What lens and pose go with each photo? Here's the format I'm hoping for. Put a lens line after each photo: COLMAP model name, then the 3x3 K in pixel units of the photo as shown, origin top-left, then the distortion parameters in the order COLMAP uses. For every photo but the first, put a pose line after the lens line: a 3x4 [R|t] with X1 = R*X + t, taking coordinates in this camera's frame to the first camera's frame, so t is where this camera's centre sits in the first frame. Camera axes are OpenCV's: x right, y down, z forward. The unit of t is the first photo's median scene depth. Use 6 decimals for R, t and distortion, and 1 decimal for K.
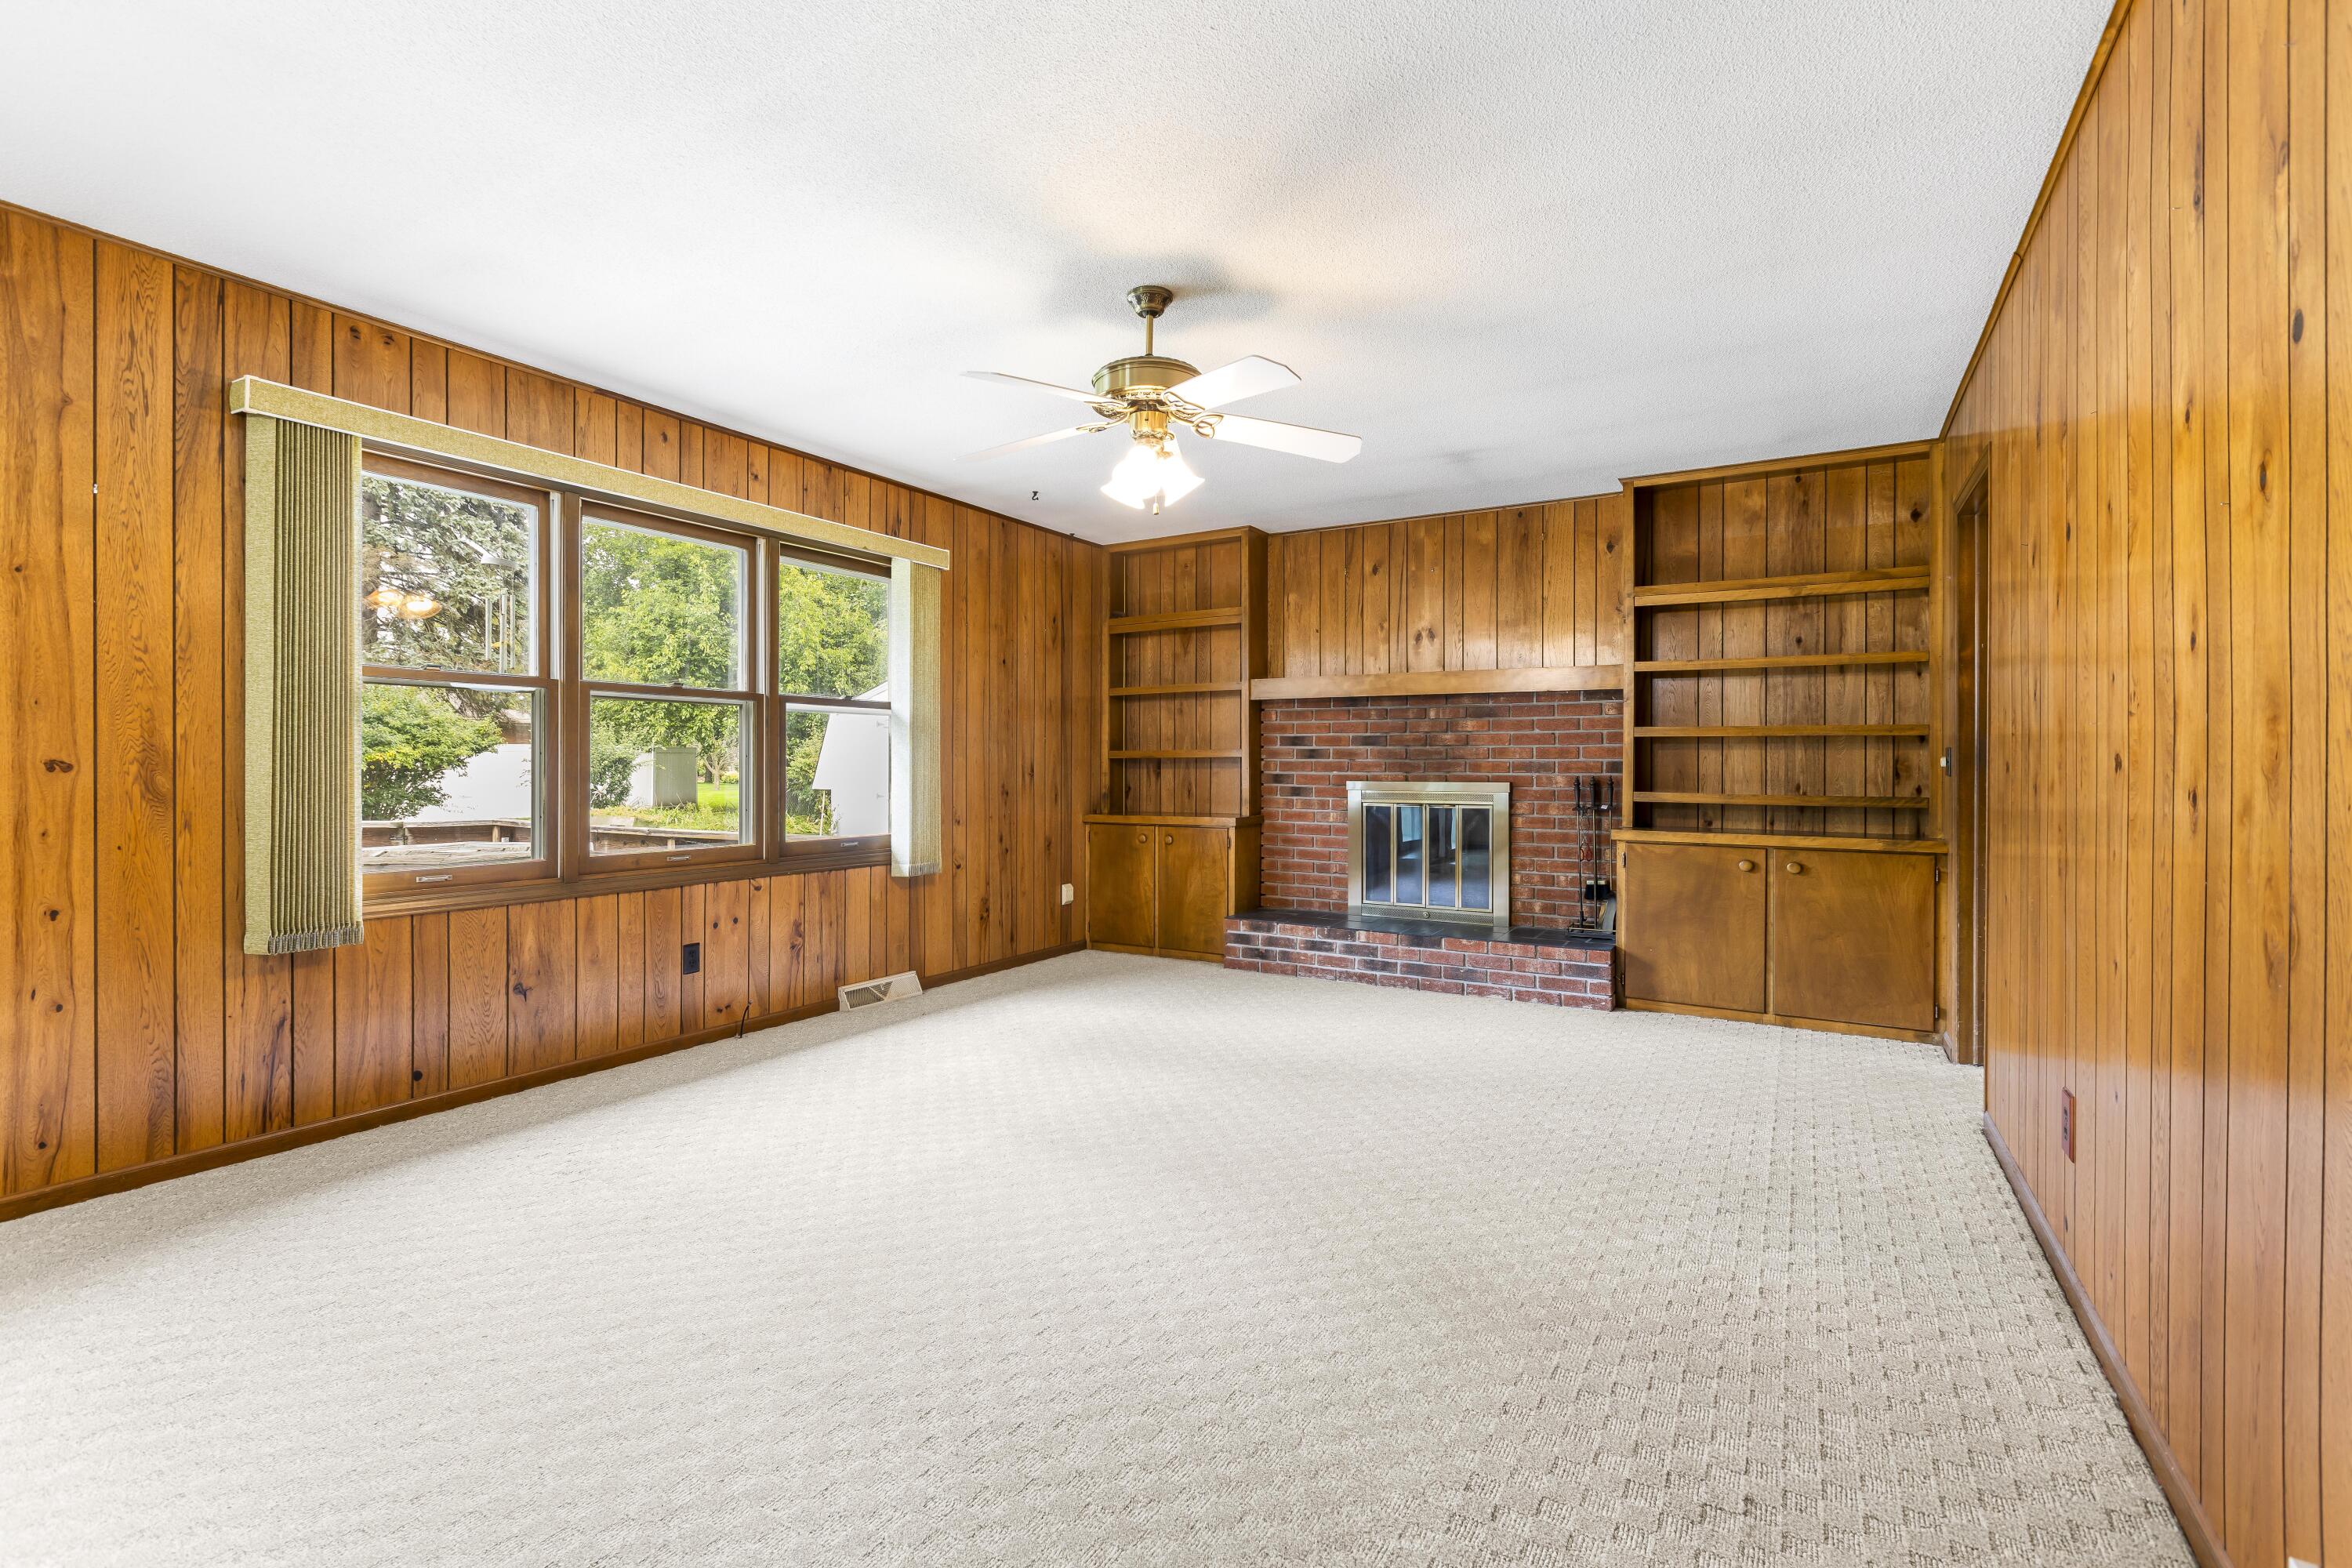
lens RADIAL K [[1057.3, 0, 1166.5], [0, 1057.3, 769.1], [0, 0, 1]] dist [-0.001382, 0.000601]
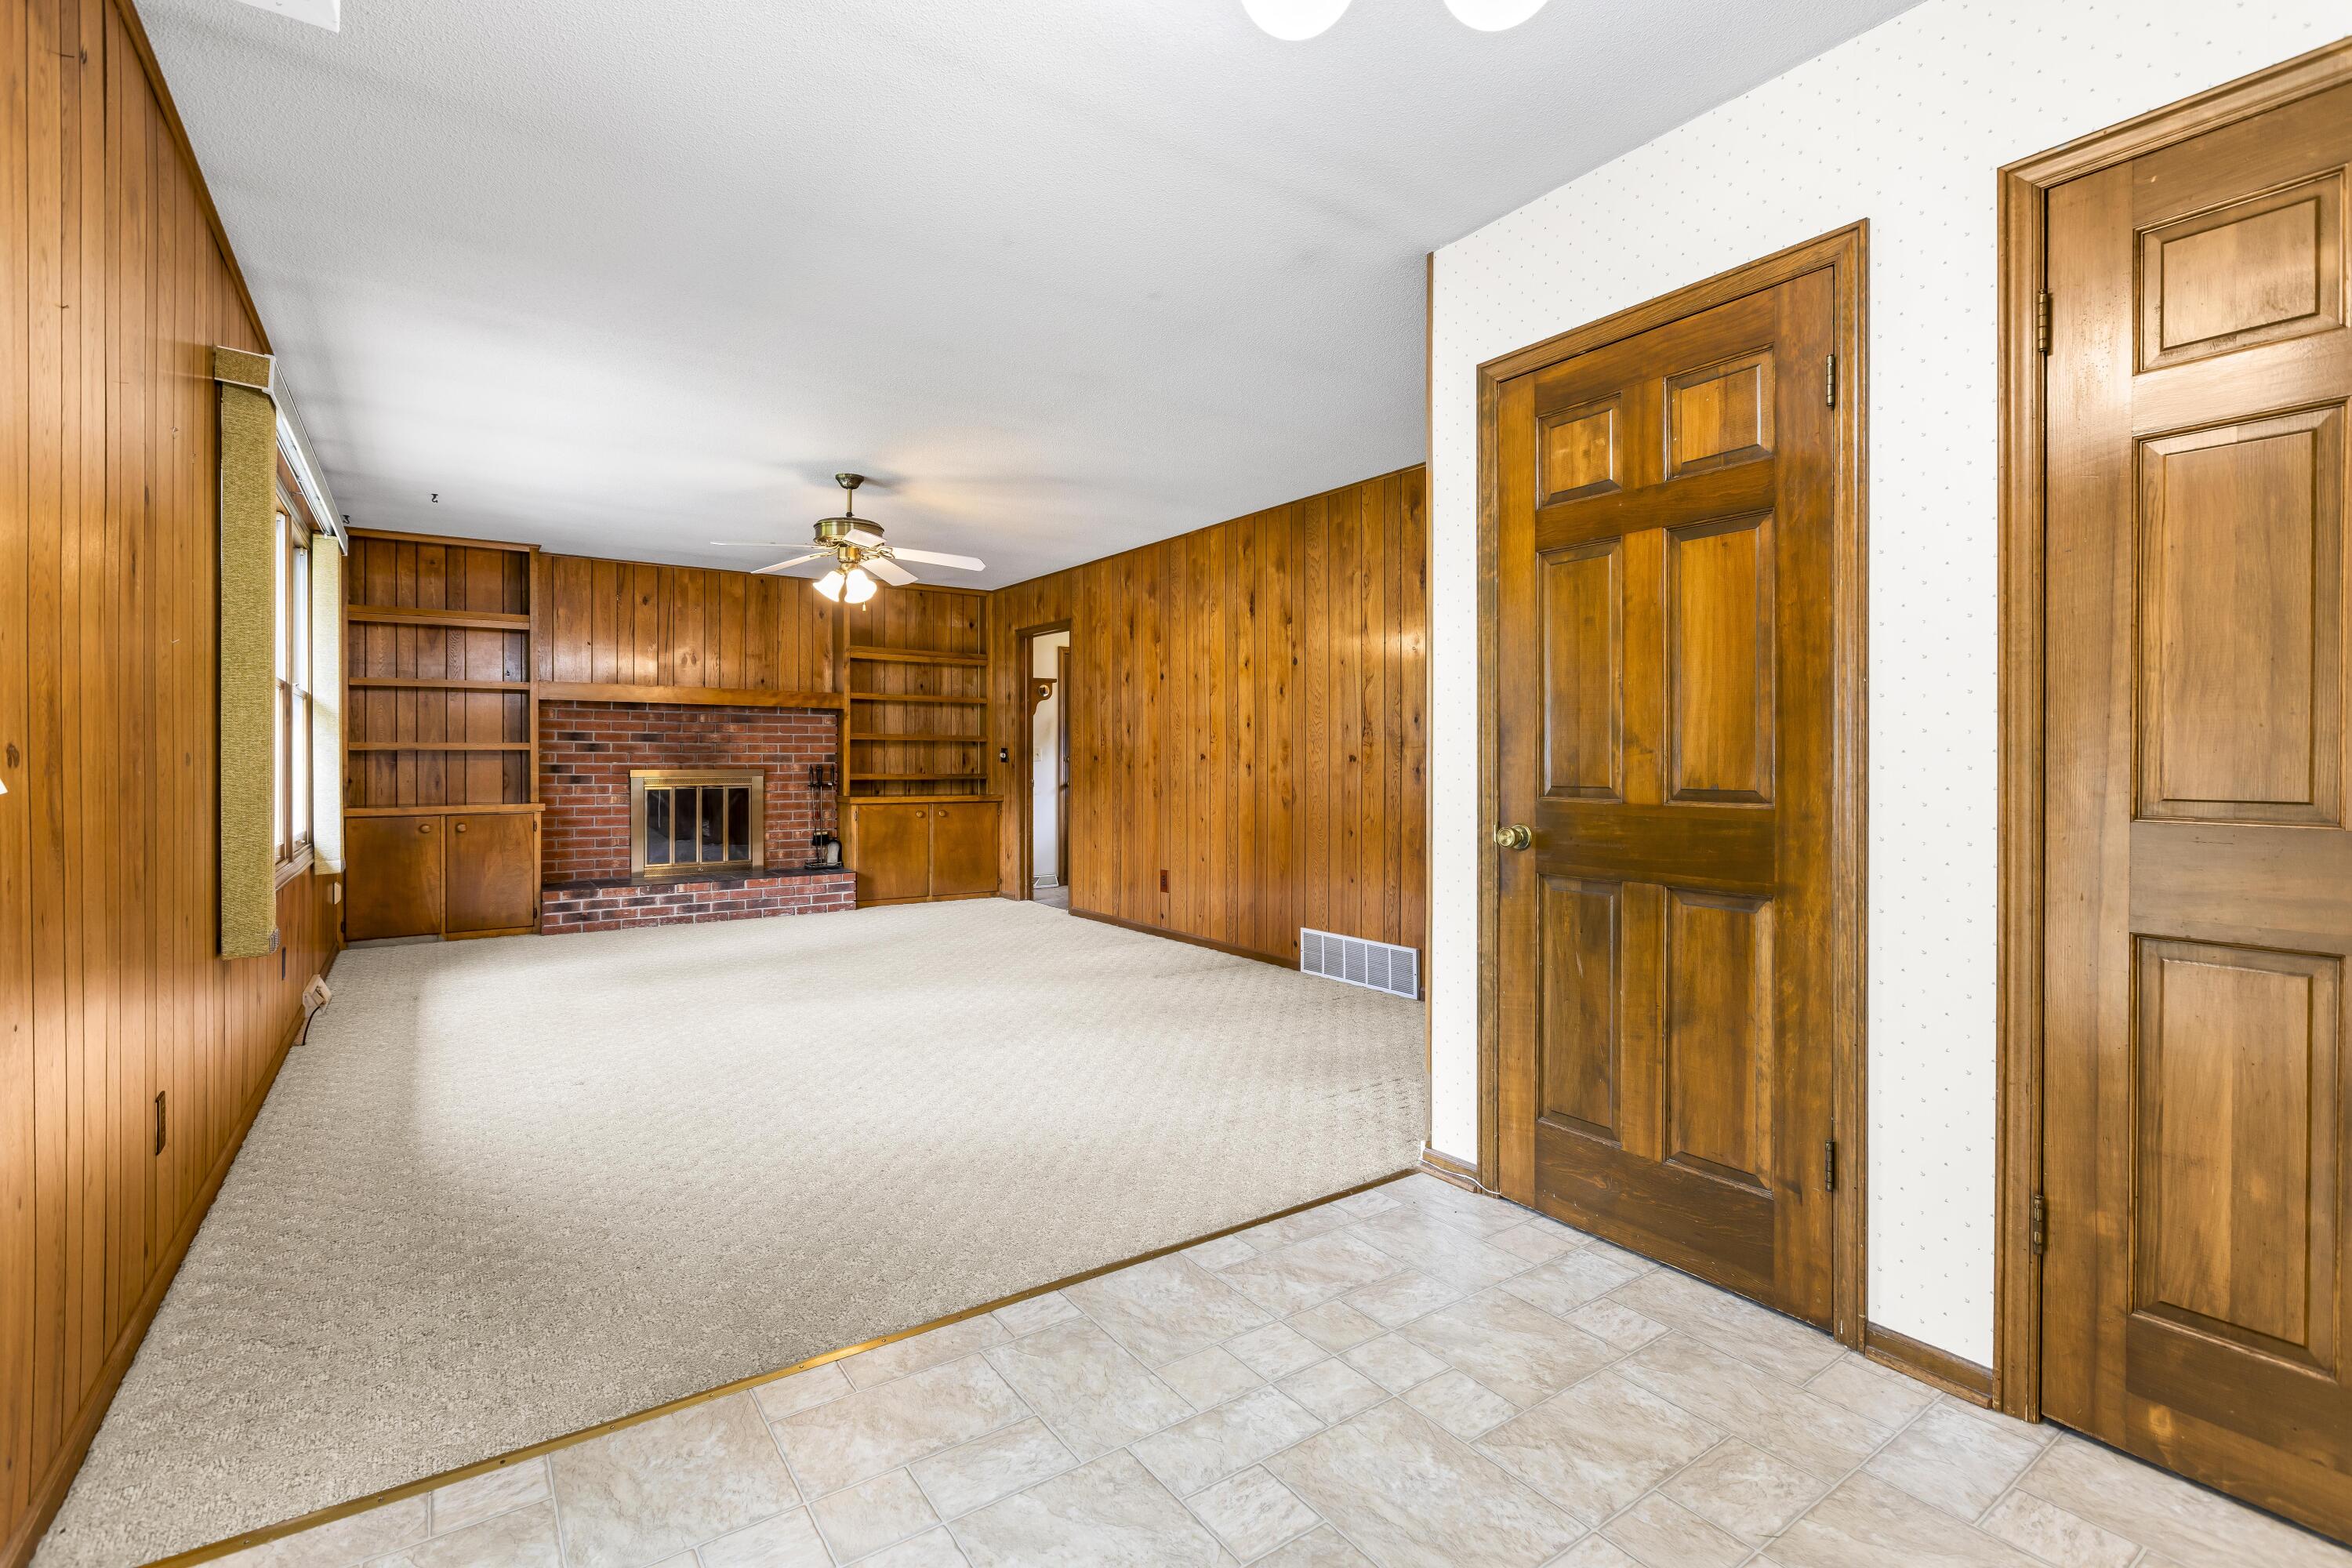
lens RADIAL K [[1057.3, 0, 1166.5], [0, 1057.3, 769.1], [0, 0, 1]] dist [-0.001382, 0.000601]
pose [[0.408436, -0.010905, 0.912722, -0.754017], [0.002577, 0.999938, 0.010794, -0.001488], [-0.912784, -0.002057, 0.408438, -0.080175]]
